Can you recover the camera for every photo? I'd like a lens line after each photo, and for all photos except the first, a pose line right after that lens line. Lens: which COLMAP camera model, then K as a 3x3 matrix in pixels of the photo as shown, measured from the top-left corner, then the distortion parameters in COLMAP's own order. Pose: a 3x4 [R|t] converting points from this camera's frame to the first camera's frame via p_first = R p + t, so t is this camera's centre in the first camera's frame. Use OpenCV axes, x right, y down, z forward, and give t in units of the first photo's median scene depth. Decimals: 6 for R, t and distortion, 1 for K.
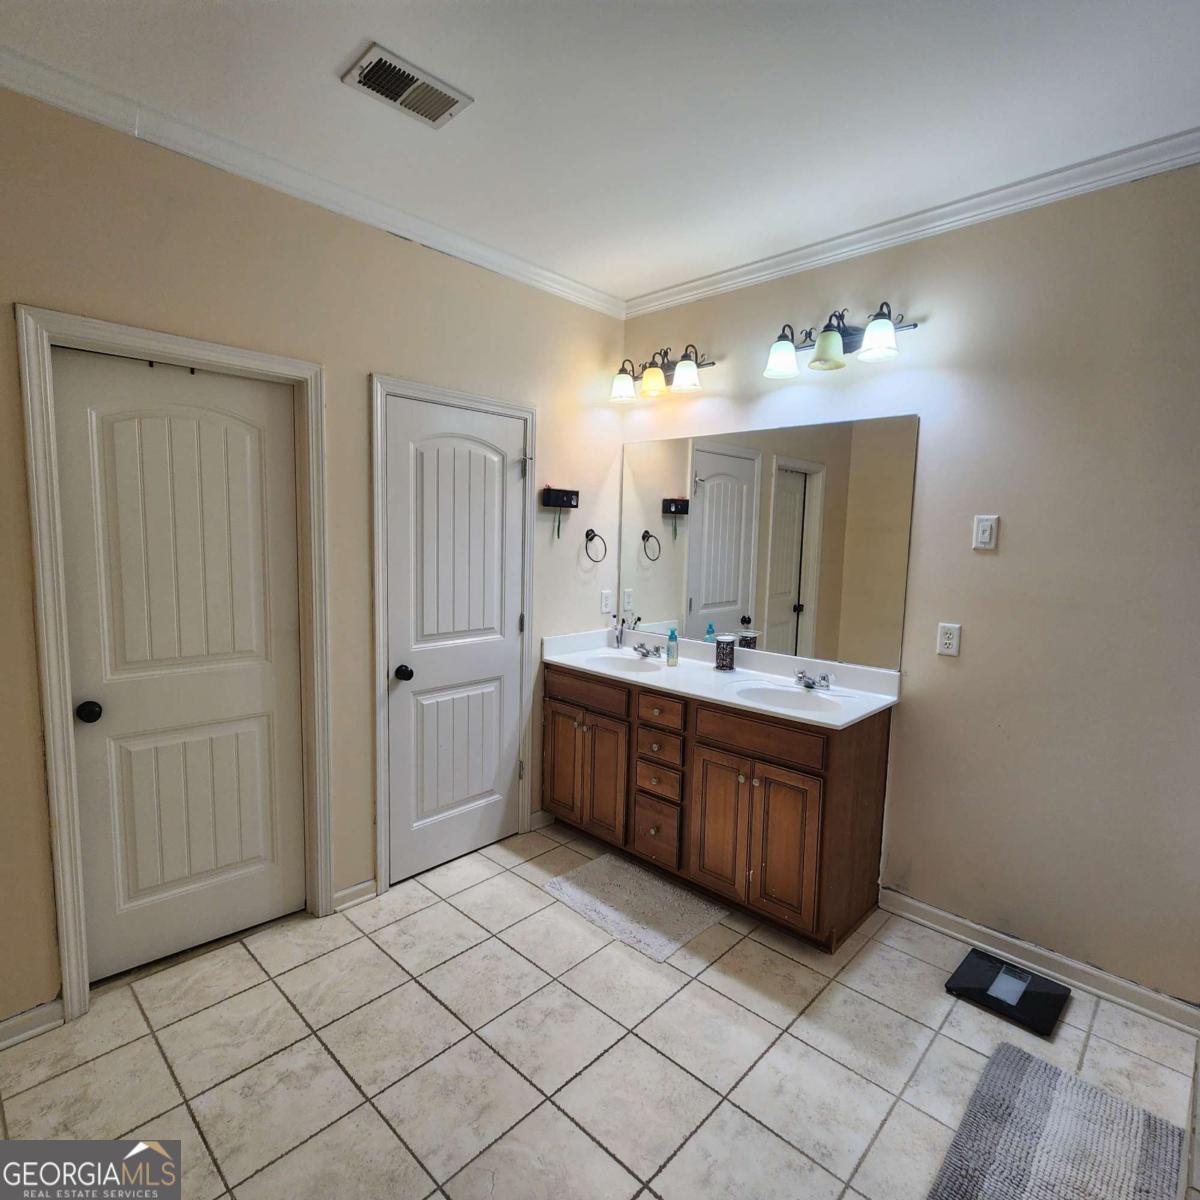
lens RADIAL K [[659.4, 0, 606.3], [0, 659.4, 597.8], [0, 0, 1]] dist [0.001447, 0.000269]
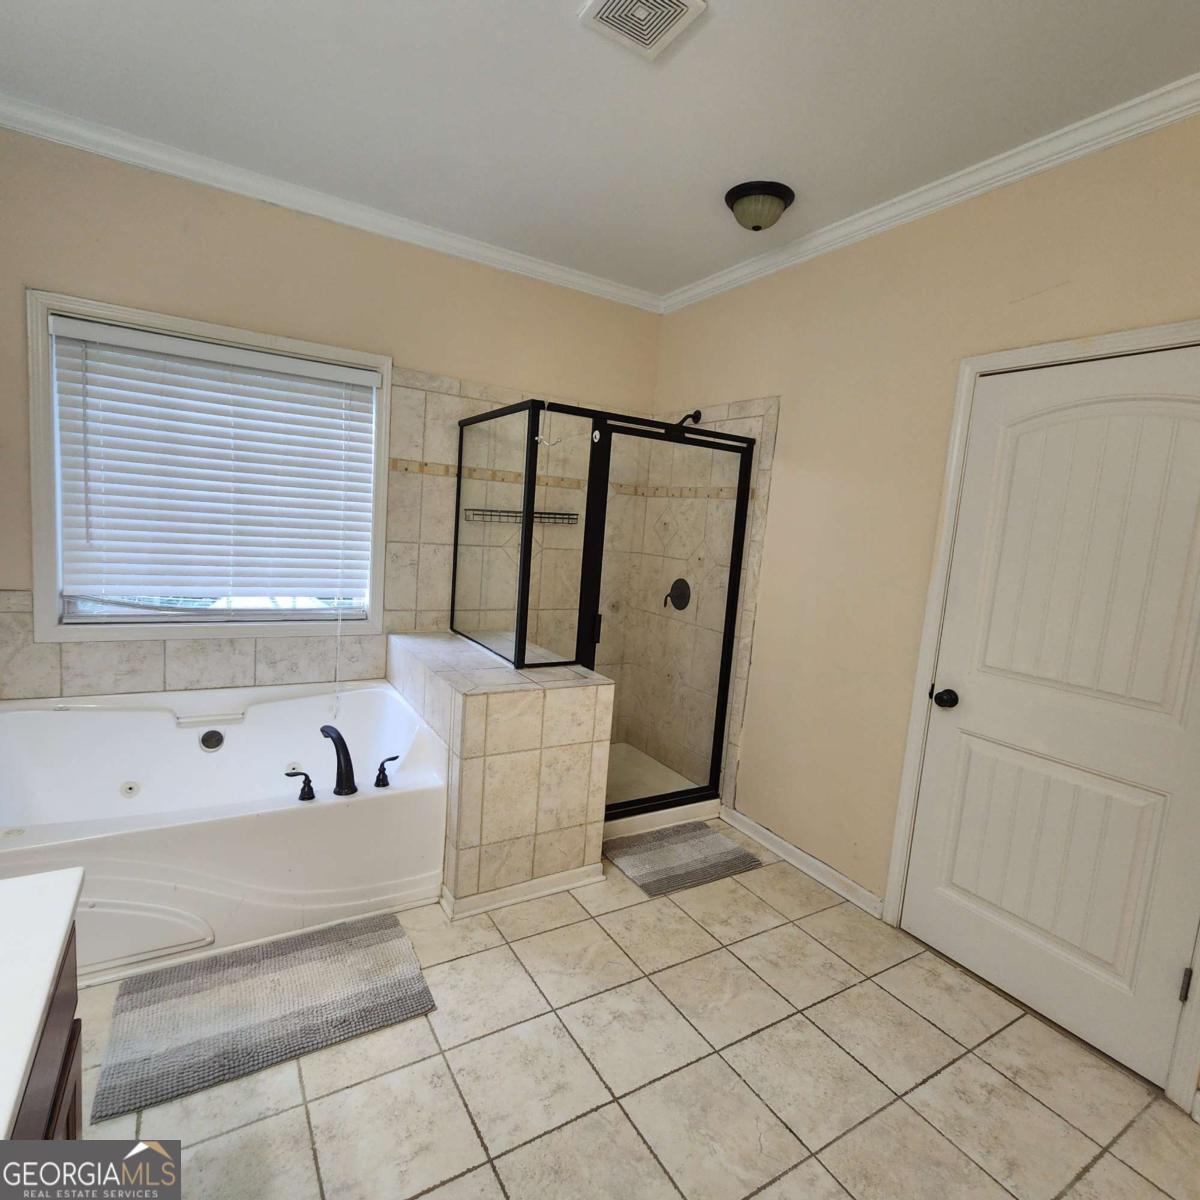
lens RADIAL K [[651.1, 0, 600.0], [0, 651.1, 600.0], [0, 0, 1]] dist [0.000711, 0.000544]
pose [[-0.958275, -0.128890, 0.255139, -0.056603], [-0.072406, 0.972912, 0.219544, -0.094993], [-0.276525, 0.191910, -0.941650, 1.277777]]
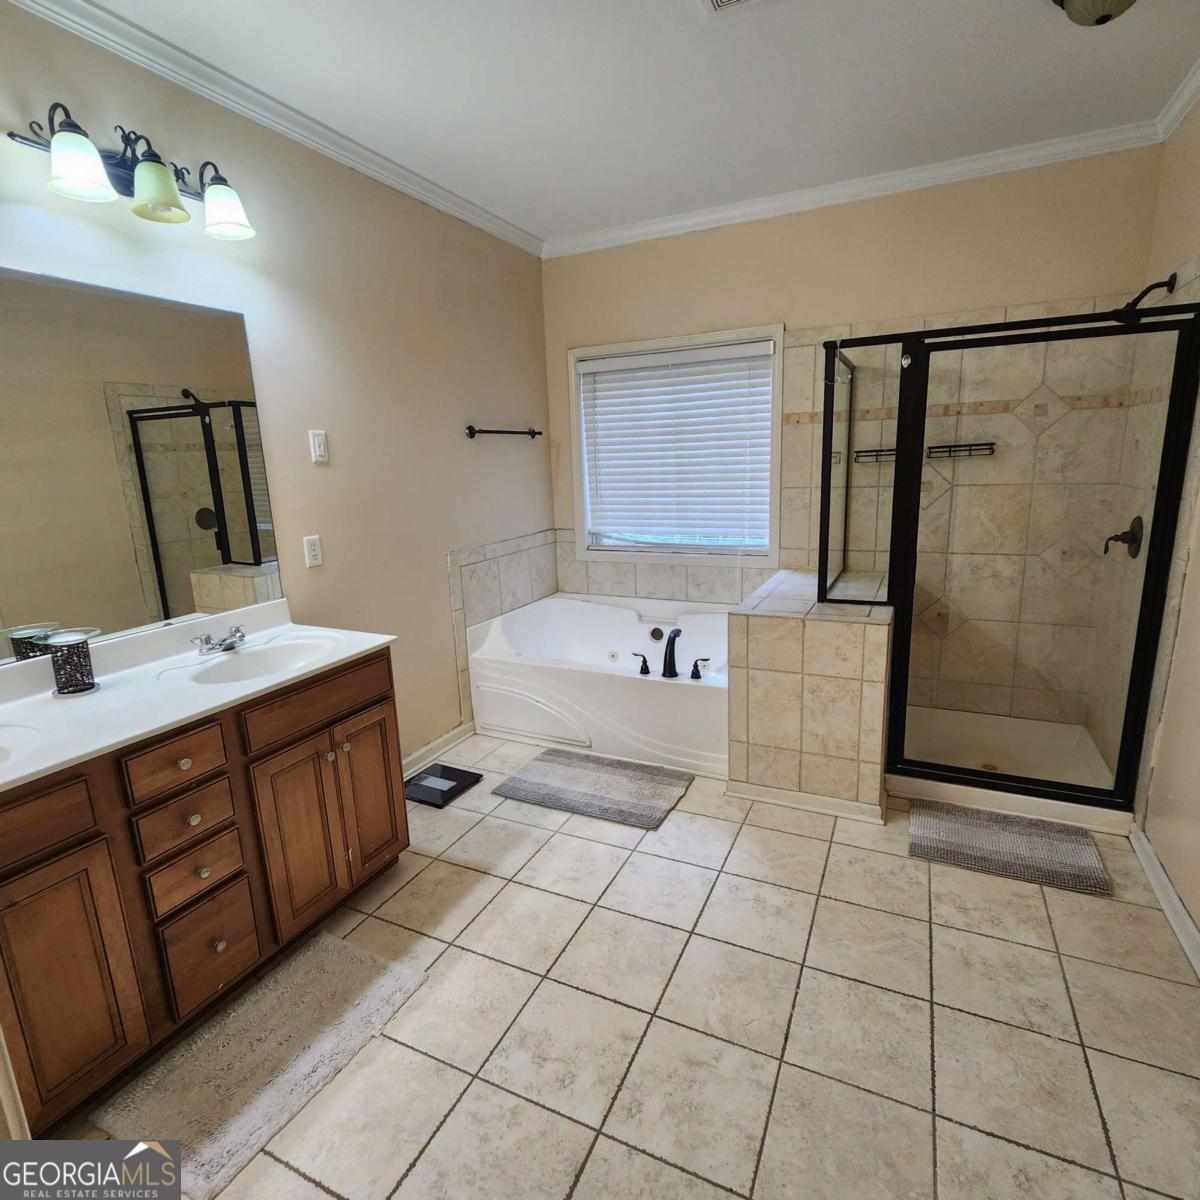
lens RADIAL K [[651.1, 0, 600.0], [0, 651.1, 600.0], [0, 0, 1]] dist [0.000711, 0.000544]
pose [[-0.302780, -0.218350, 0.927711, -0.667235], [0.120045, 0.956912, 0.264402, -0.091660], [-0.945470, 0.191422, -0.263522, 0.962321]]
